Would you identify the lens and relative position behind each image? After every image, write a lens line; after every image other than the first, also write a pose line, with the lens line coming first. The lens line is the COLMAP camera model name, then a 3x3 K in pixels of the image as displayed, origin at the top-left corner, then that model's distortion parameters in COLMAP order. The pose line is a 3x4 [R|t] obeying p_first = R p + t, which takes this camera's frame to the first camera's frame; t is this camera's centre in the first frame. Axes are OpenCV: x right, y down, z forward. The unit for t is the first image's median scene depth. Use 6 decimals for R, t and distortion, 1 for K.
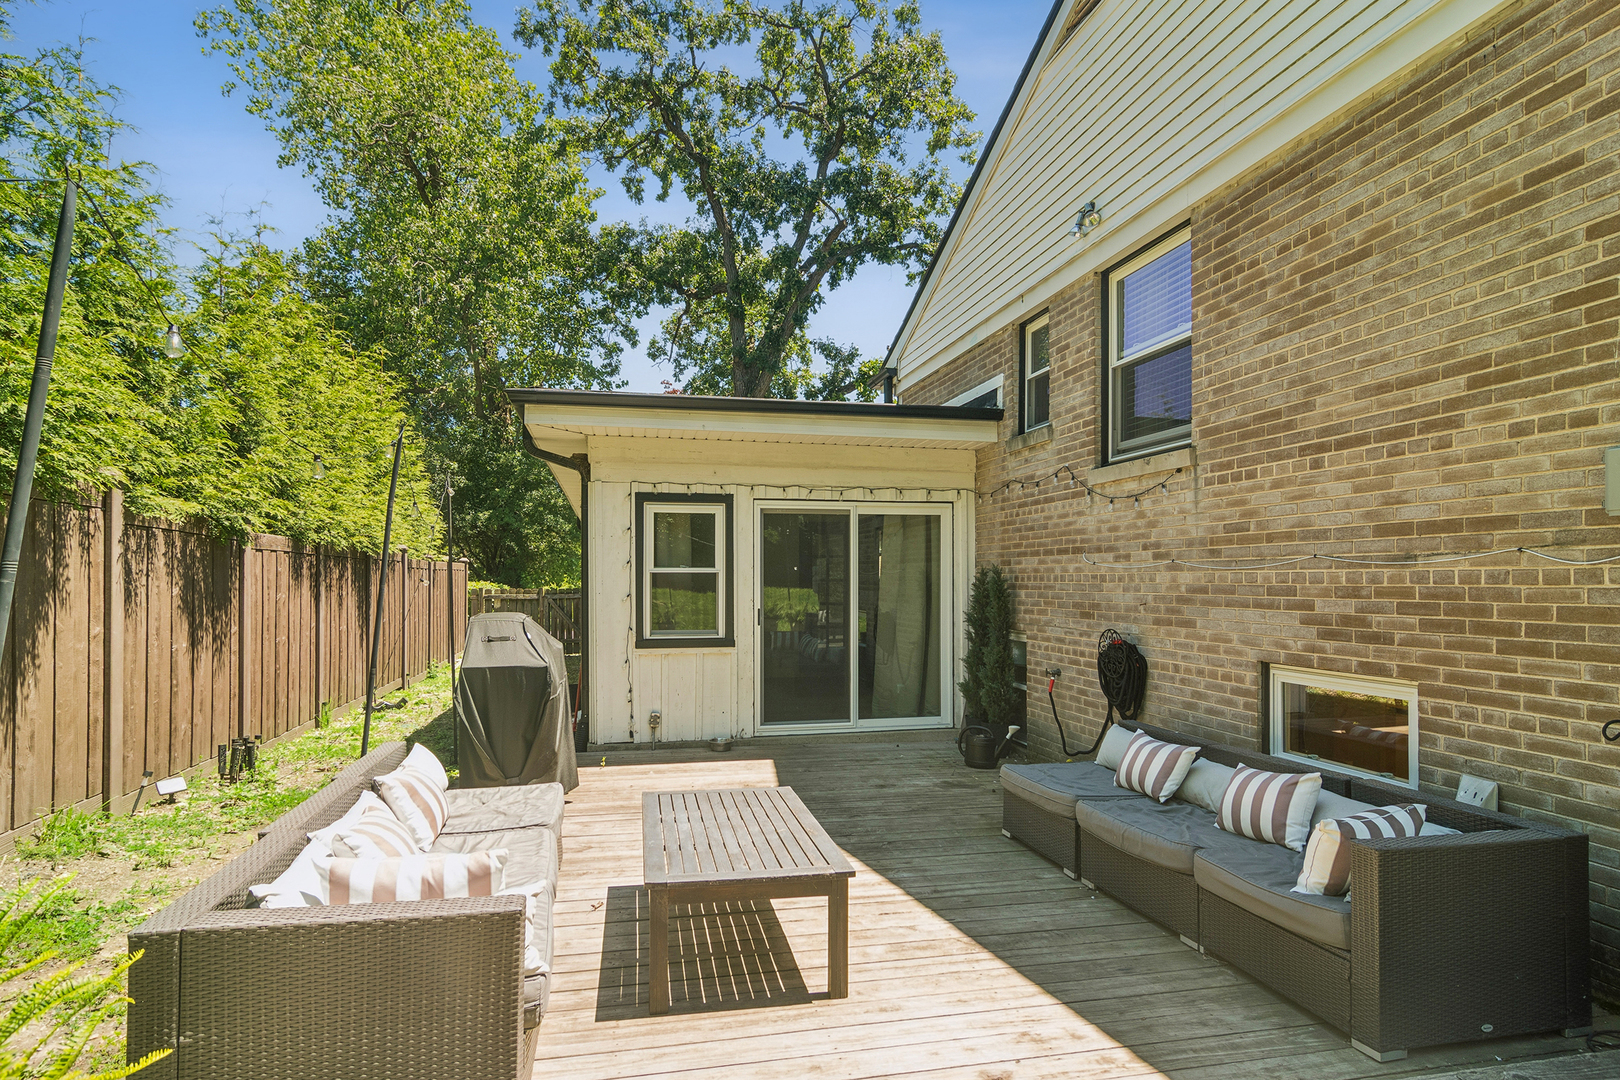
lens RADIAL K [[873.3, 0, 807.8], [0, 873.3, 553.5], [0, 0, 1]] dist [-0.013633, -0.000097]
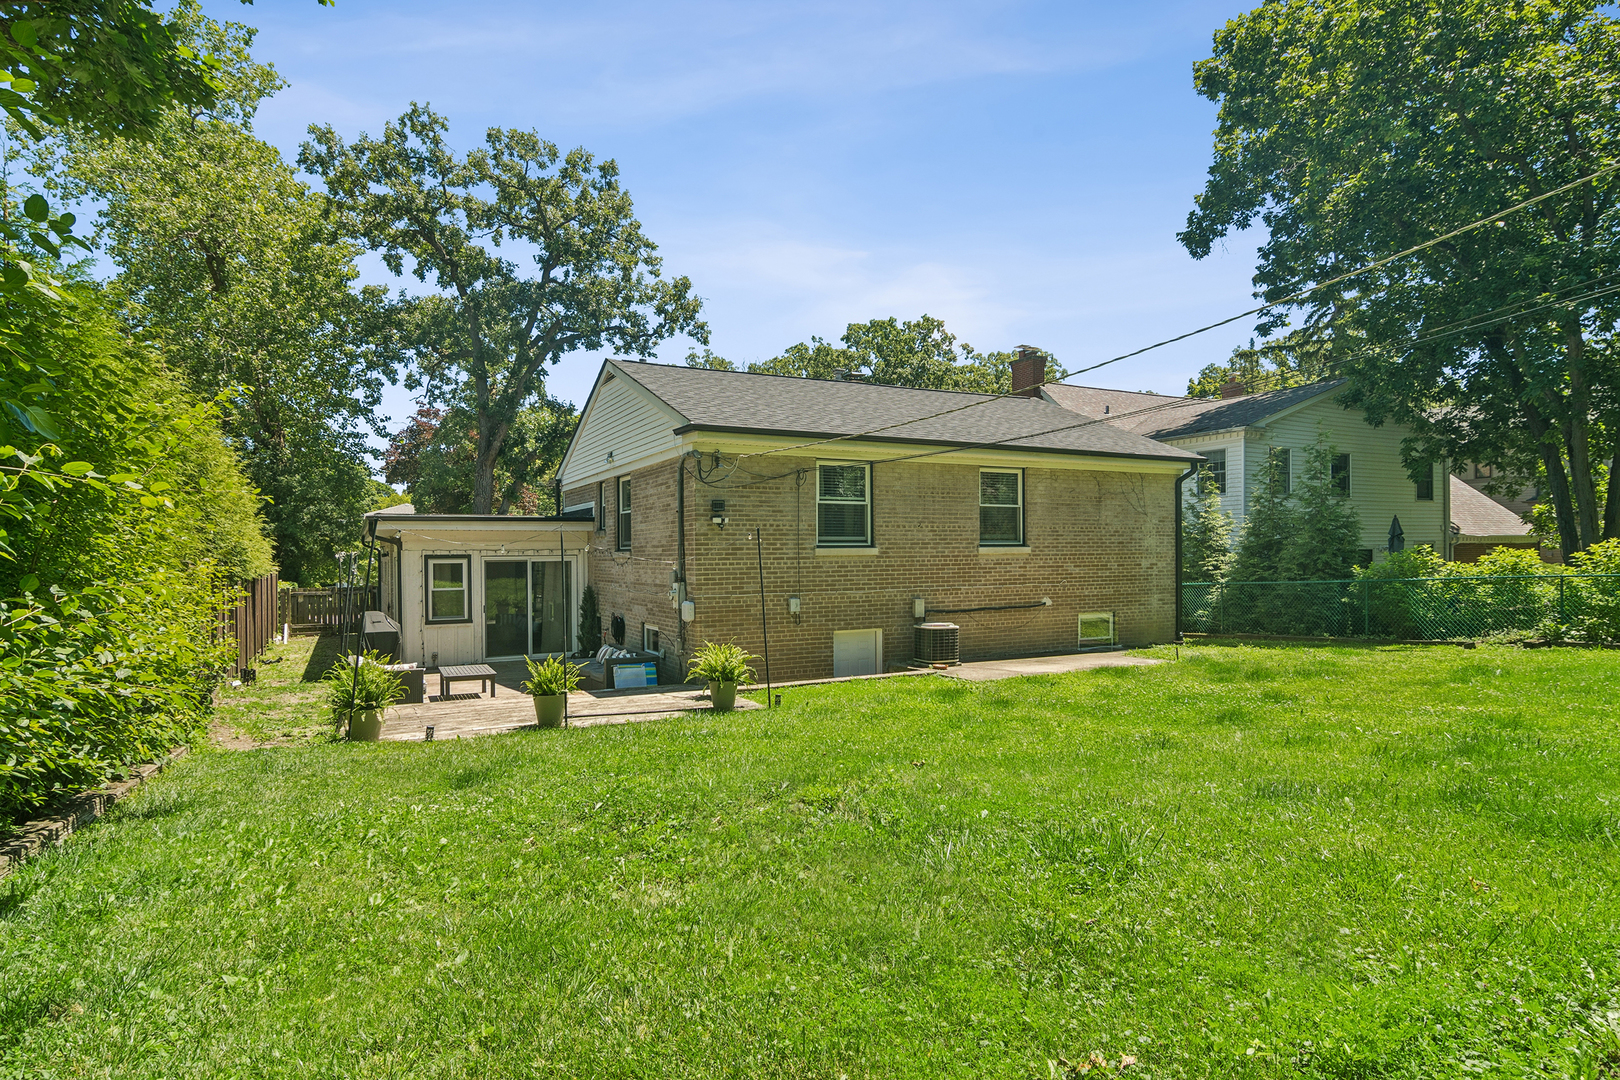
lens RADIAL K [[873.3, 0, 807.6], [0, 873.3, 549.6], [0, 0, 1]] dist [-0.013633, -0.000097]
pose [[0.964940, -0.007538, 0.262362, 0.054515], [0.001168, 0.999701, 0.024430, -0.045718], [-0.262468, -0.023267, 0.964660, -0.467244]]
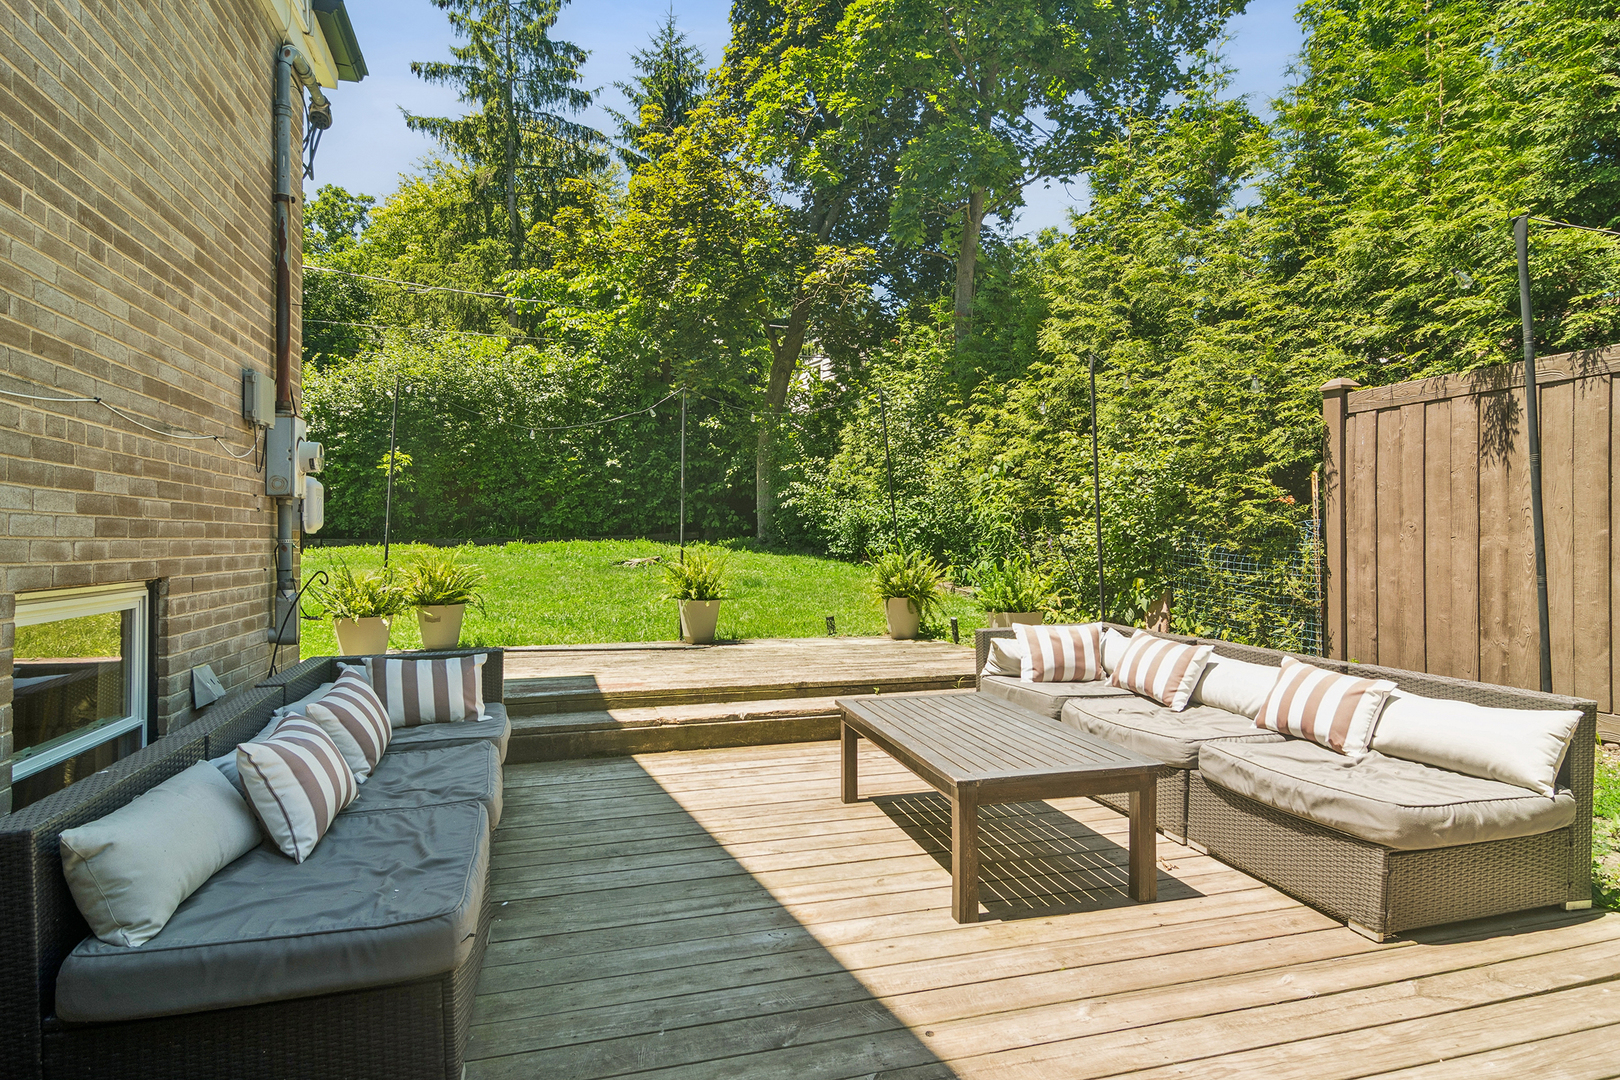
lens RADIAL K [[873.3, 0, 812.2], [0, 873.3, 541.1], [0, 0, 1]] dist [-0.013633, -0.000097]
pose [[-0.998545, -0.002285, -0.053868, 0.022116], [-0.000650, 0.999539, -0.030348, 0.023174], [0.053912, -0.030268, -0.998087, 0.316230]]
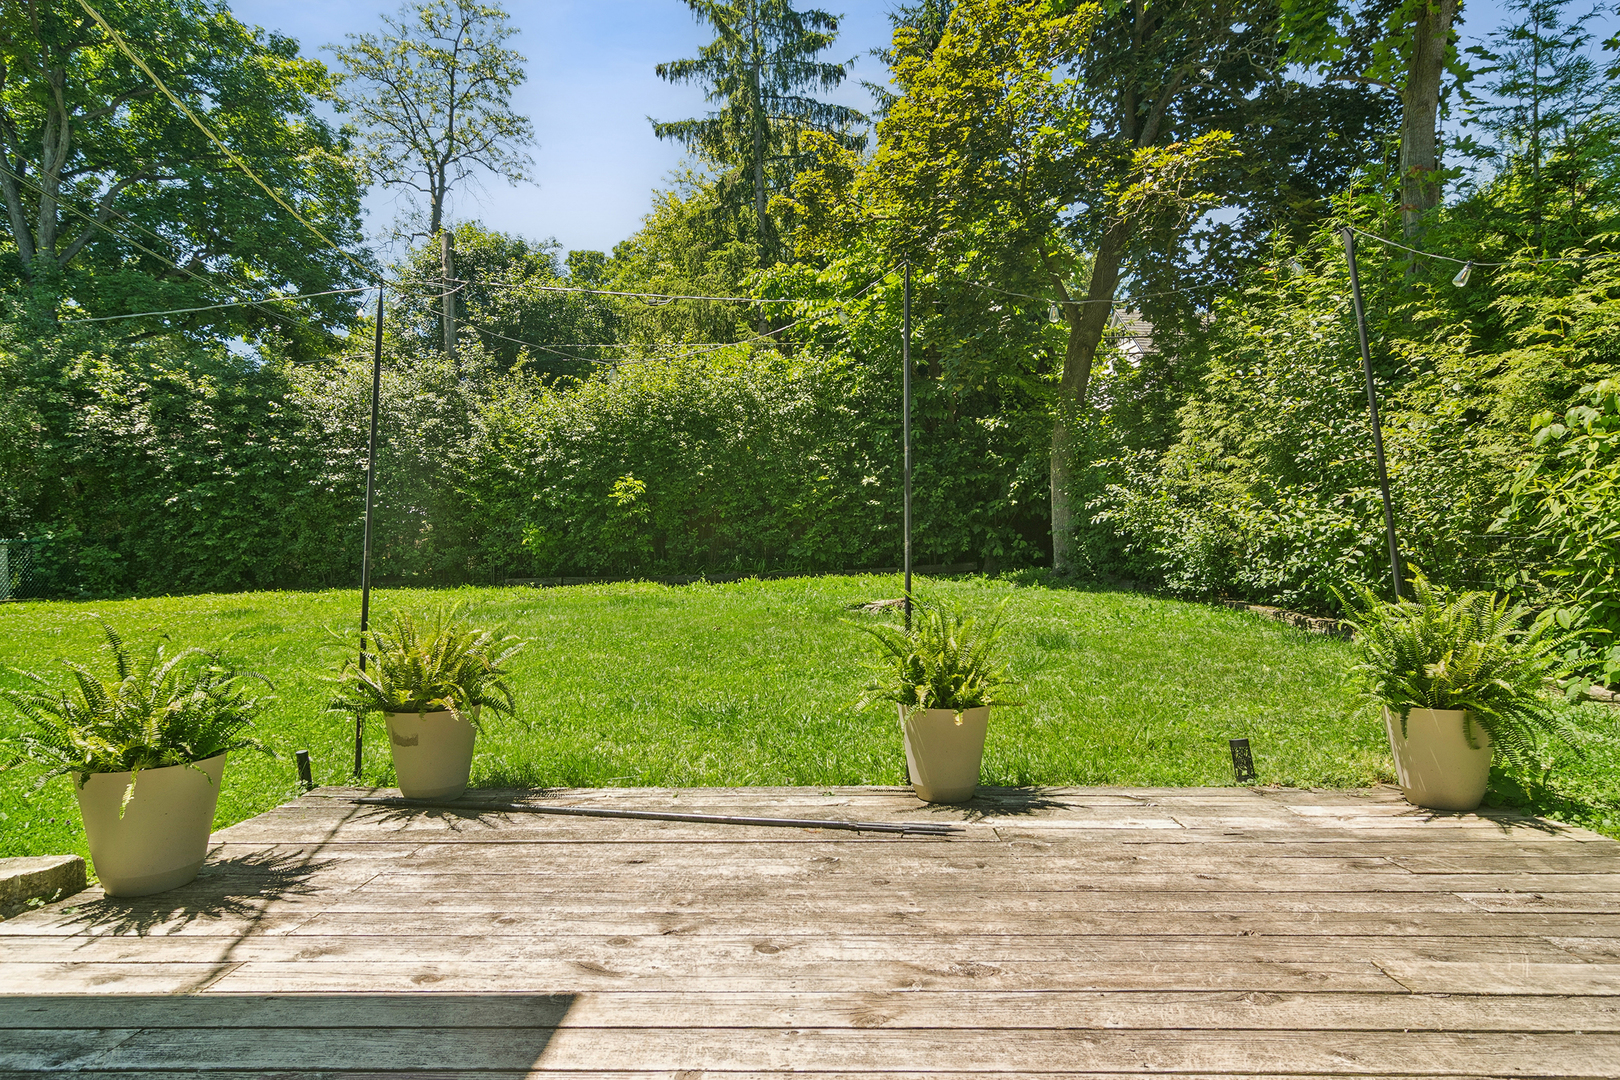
lens RADIAL K [[873.3, 0, 798.5], [0, 873.3, 561.0], [0, 0, 1]] dist [-0.013633, -0.000097]
pose [[-0.958977, 0.015565, 0.283055, 0.024507], [0.002900, 0.998978, -0.045107, 0.020655], [-0.283468, -0.042436, -0.958042, 0.238910]]
